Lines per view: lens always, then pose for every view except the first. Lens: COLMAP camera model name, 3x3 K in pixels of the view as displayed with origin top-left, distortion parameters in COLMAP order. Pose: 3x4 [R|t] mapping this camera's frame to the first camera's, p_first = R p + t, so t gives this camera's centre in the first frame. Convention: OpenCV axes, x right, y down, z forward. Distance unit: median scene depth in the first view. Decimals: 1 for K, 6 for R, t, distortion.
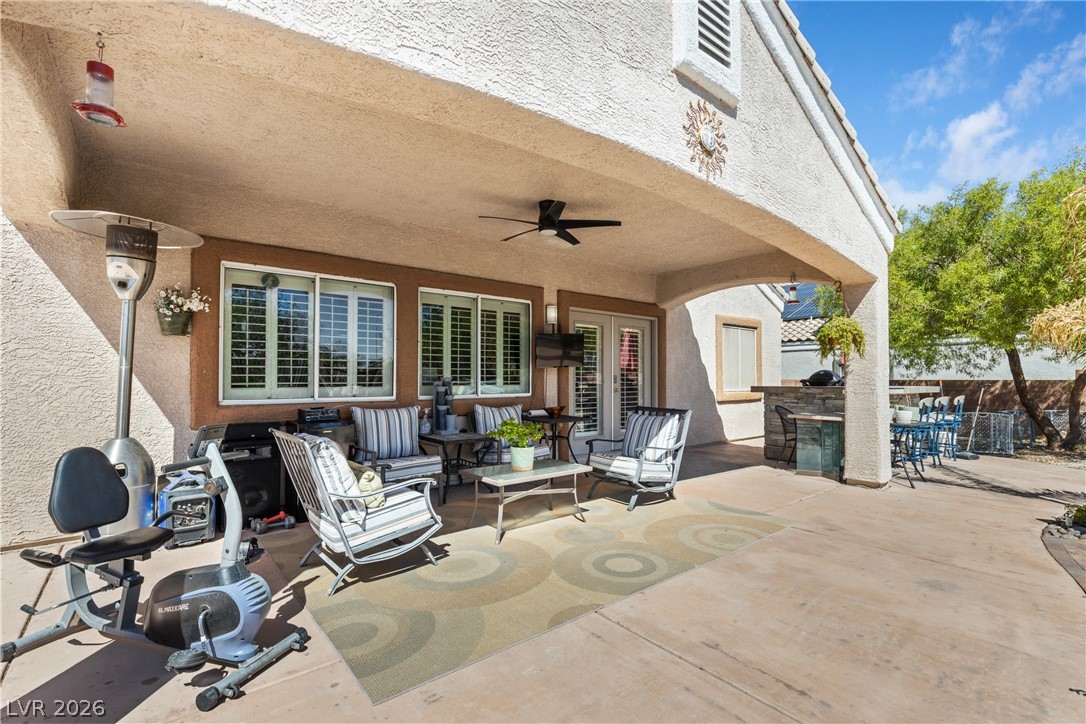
lens RADIAL K [[486.5, 0, 546.0], [0, 486.5, 368.7], [0, 0, 1]] dist [0.007206, 0.000330]
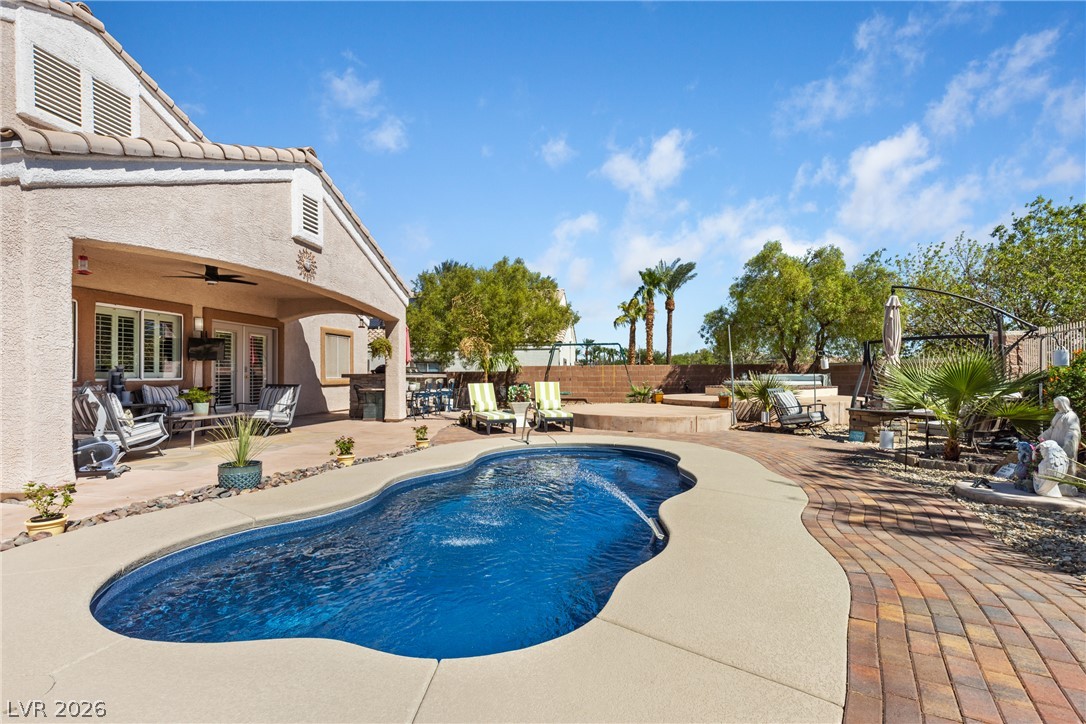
lens RADIAL K [[486.5, 0, 546.0], [0, 486.5, 368.7], [0, 0, 1]] dist [0.007206, 0.000330]
pose [[0.734546, 0.003848, 0.678548, -0.246708], [-0.008207, 0.999961, 0.003214, 0.009746], [-0.678509, -0.007929, 0.734549, -0.891075]]
